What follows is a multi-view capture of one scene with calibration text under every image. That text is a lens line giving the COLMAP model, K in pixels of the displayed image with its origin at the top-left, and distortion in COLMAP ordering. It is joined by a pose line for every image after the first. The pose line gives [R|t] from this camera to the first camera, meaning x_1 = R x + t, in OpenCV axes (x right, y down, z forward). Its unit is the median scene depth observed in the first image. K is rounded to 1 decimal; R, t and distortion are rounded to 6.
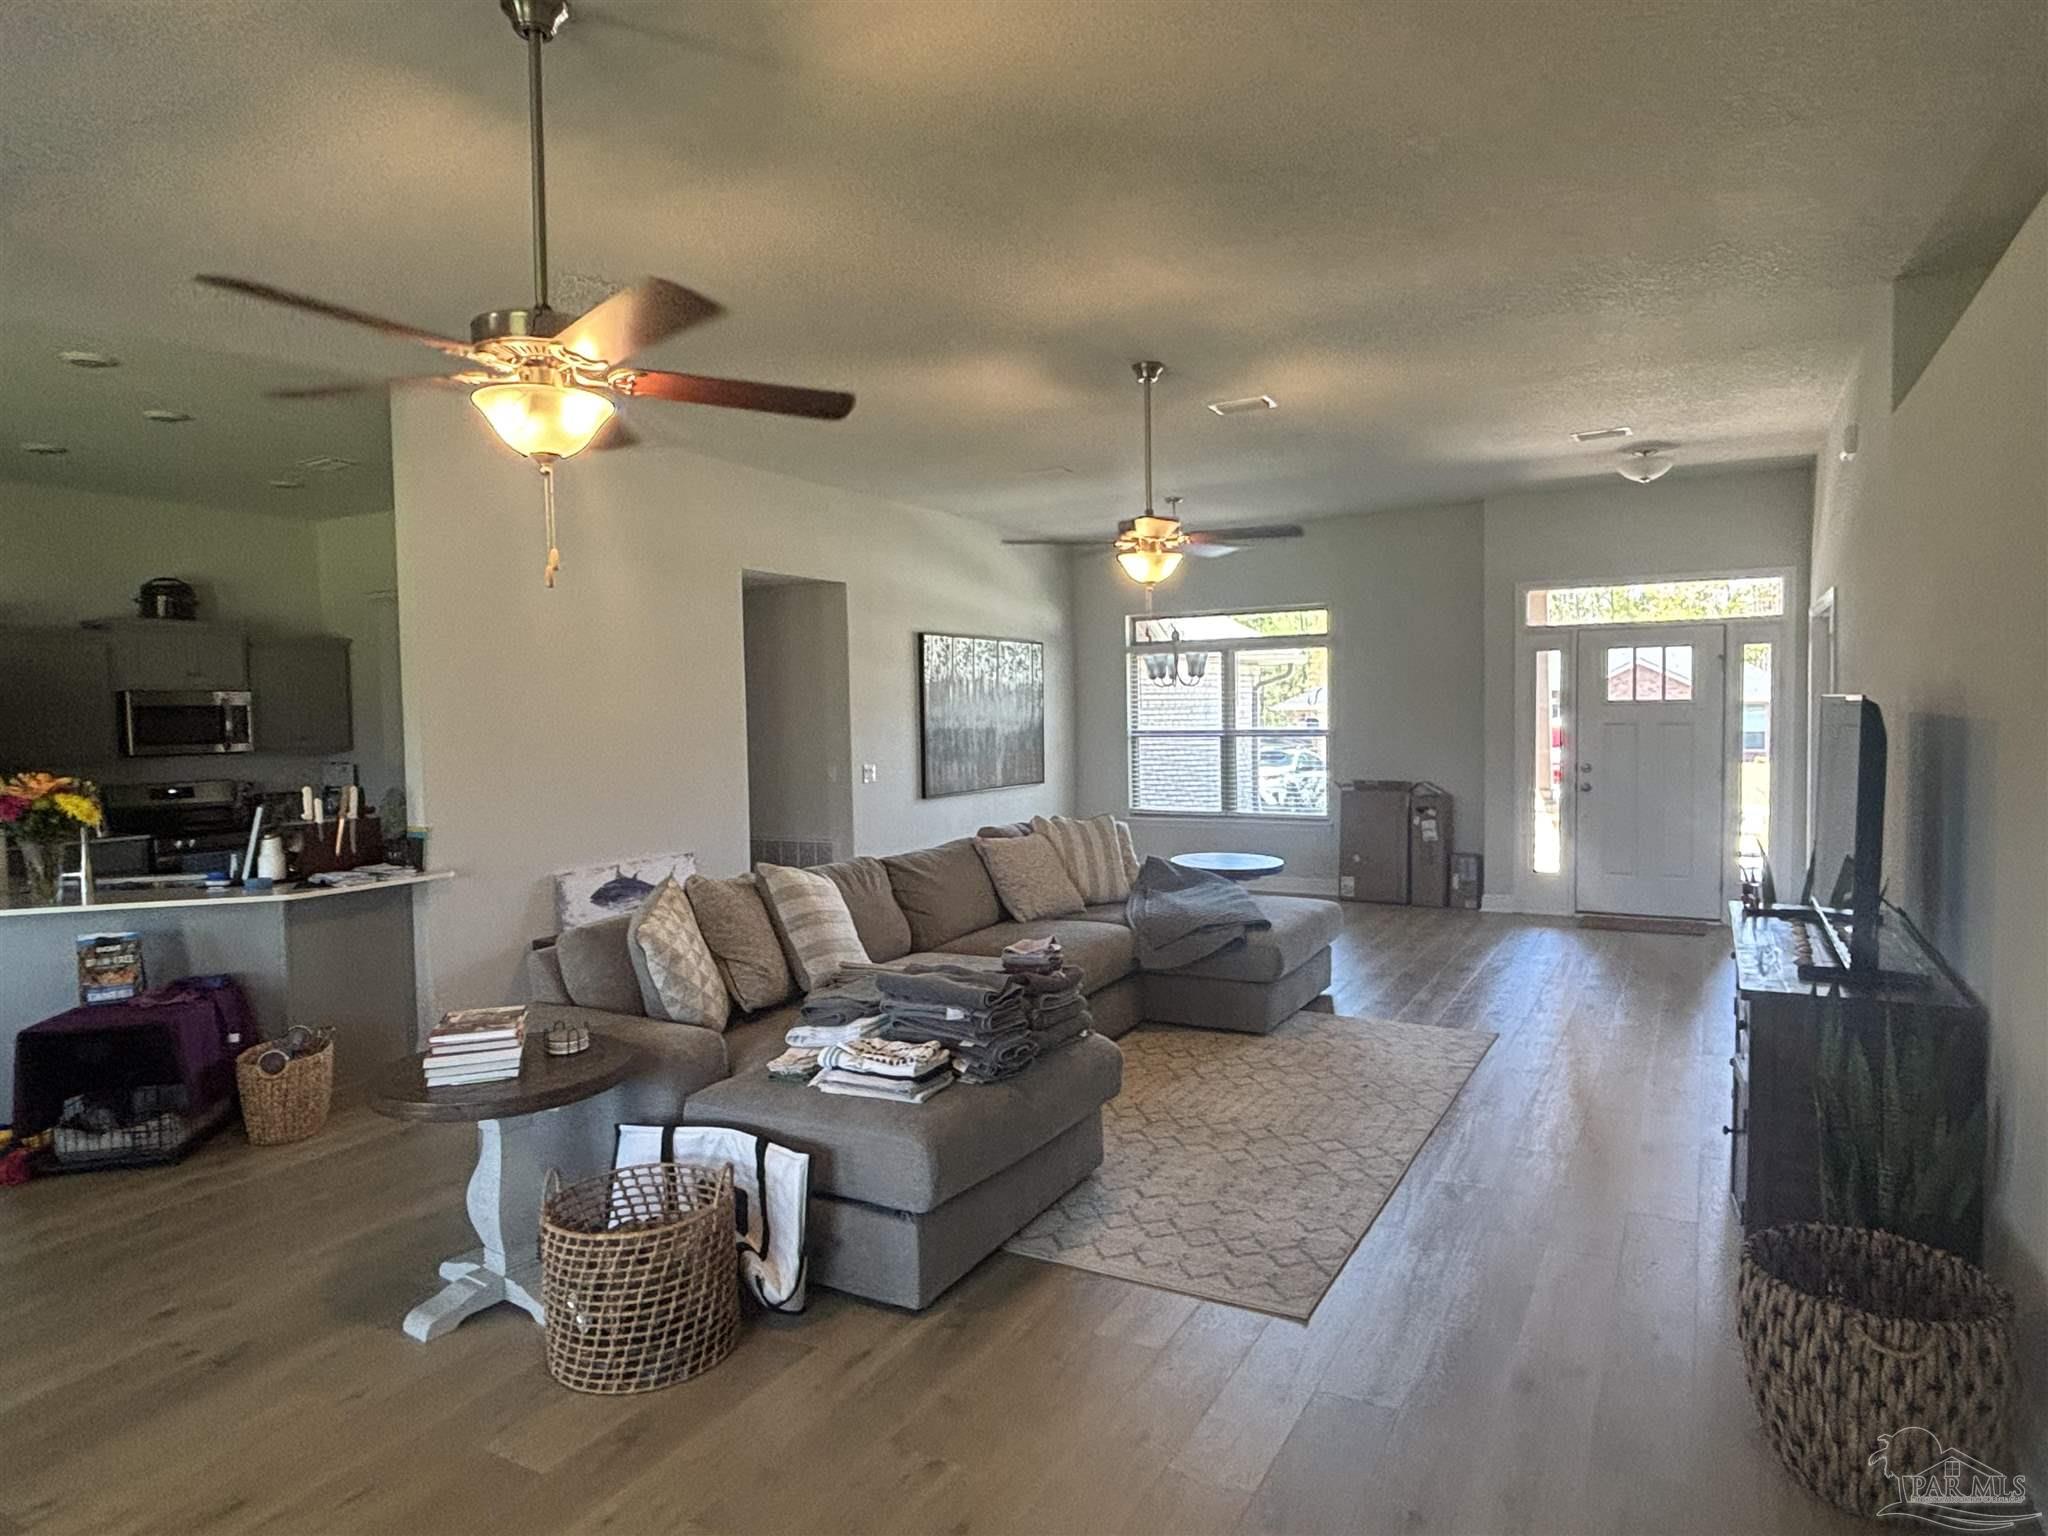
lens RADIAL K [[1226.1, 0, 1020.1], [0, 1226.1, 774.3], [0, 0, 1]] dist [0.004767, -0.012828]
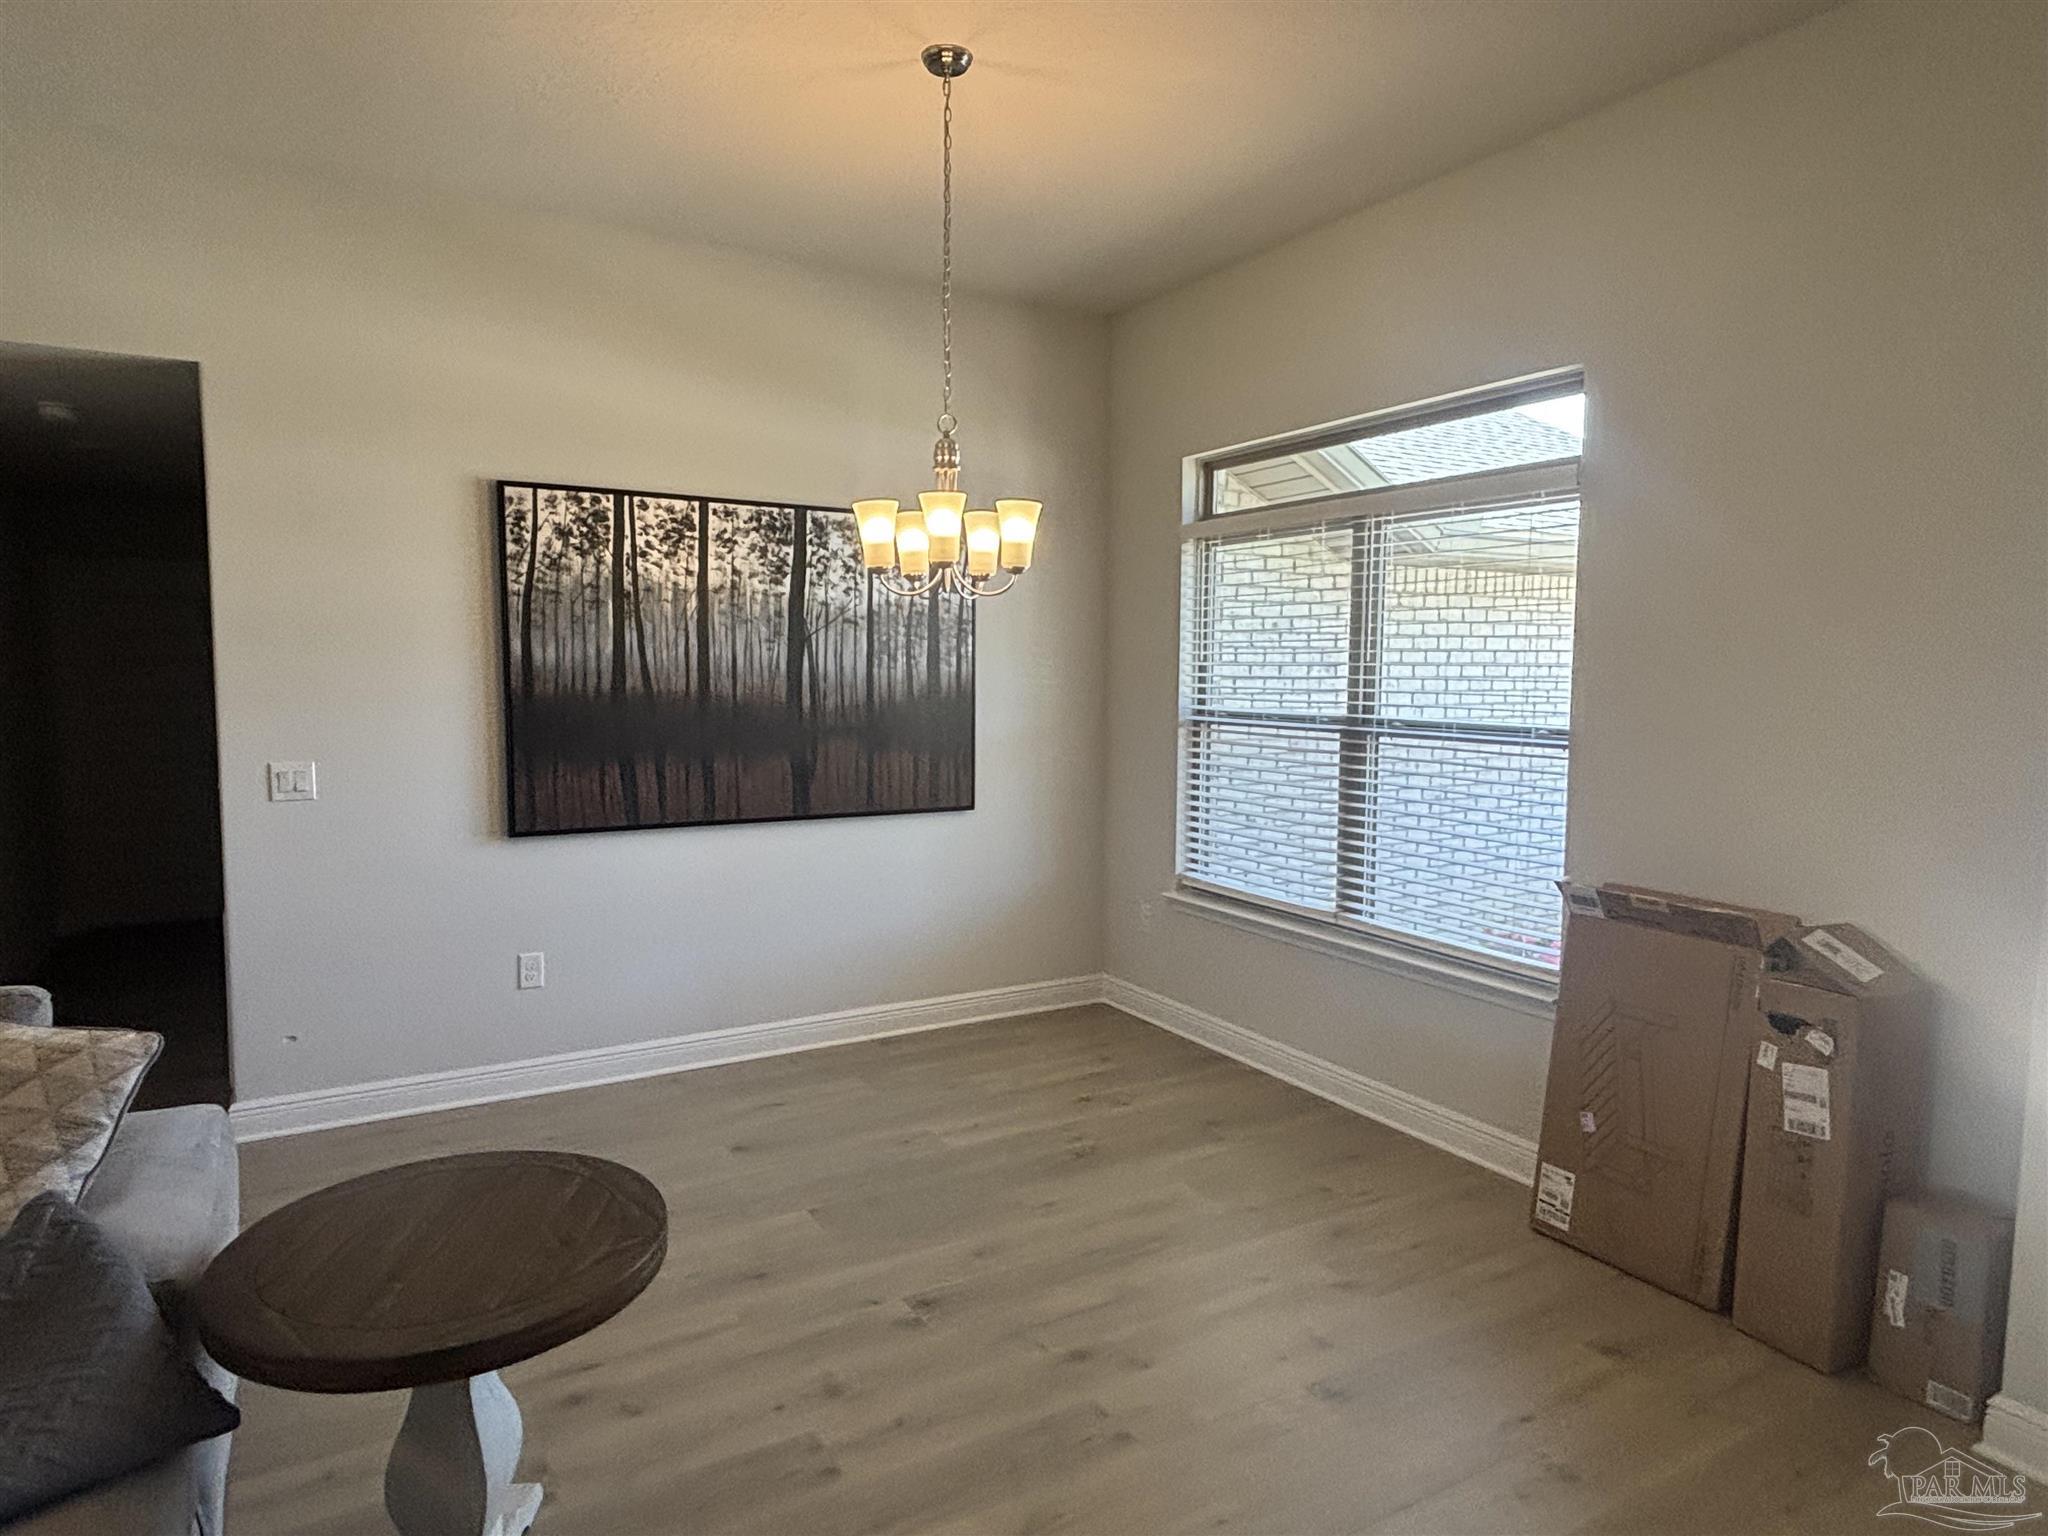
lens RADIAL K [[1226.1, 0, 1030.0], [0, 1226.1, 762.7], [0, 0, 1]] dist [0.004767, -0.012828]
pose [[0.863601, 0.066168, -0.499815, 0.296859], [-0.049632, 0.997693, 0.046324, -0.036234], [0.501727, -0.015199, 0.864893, 0.620502]]
